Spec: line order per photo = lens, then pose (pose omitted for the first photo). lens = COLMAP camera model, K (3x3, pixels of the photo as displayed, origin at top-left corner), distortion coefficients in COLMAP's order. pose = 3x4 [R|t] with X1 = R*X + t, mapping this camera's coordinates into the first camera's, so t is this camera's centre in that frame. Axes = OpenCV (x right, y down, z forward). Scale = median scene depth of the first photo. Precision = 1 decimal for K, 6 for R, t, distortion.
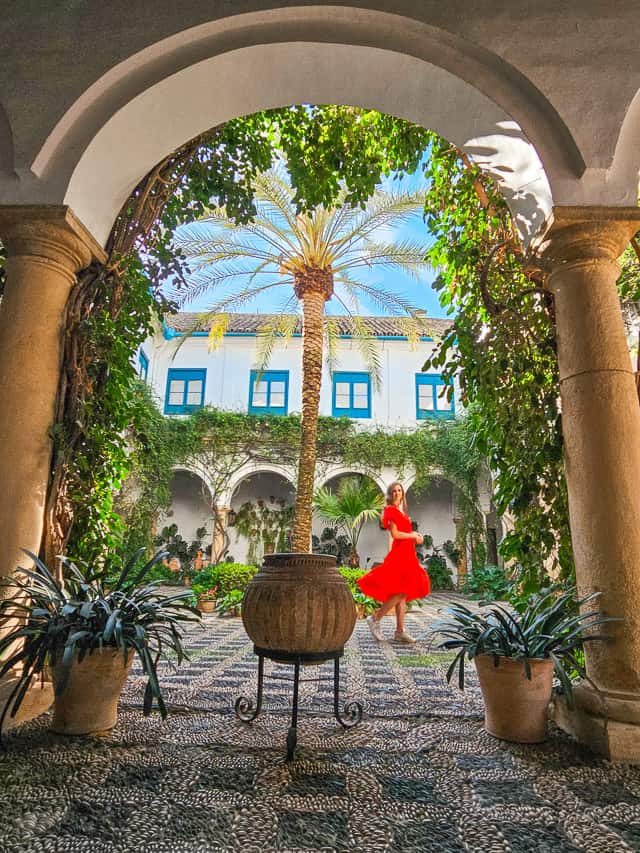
lens RADIAL K [[567.9, 0, 320.0], [0, 567.9, 426.5], [0, 0, 1]] dist [-0.001466, -0.000143]
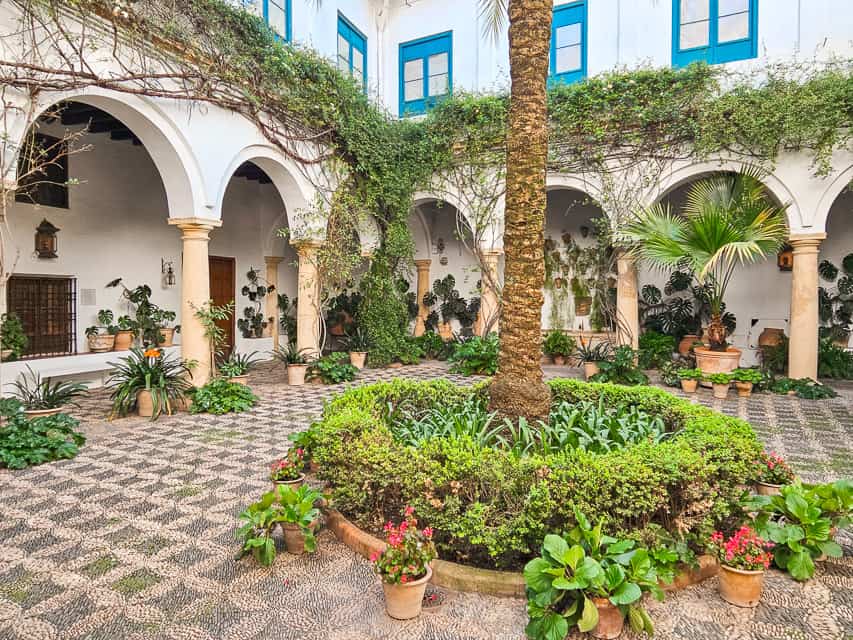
lens RADIAL K [[567.9, 0, 424.5], [0, 567.9, 313.6], [0, 0, 1]] dist [-0.001466, -0.000143]
pose [[0.884364, -0.005932, -0.466760, 0.063867], [0.130329, 0.963294, 0.234689, 0.048140], [0.448235, -0.268382, 0.852676, 0.385785]]
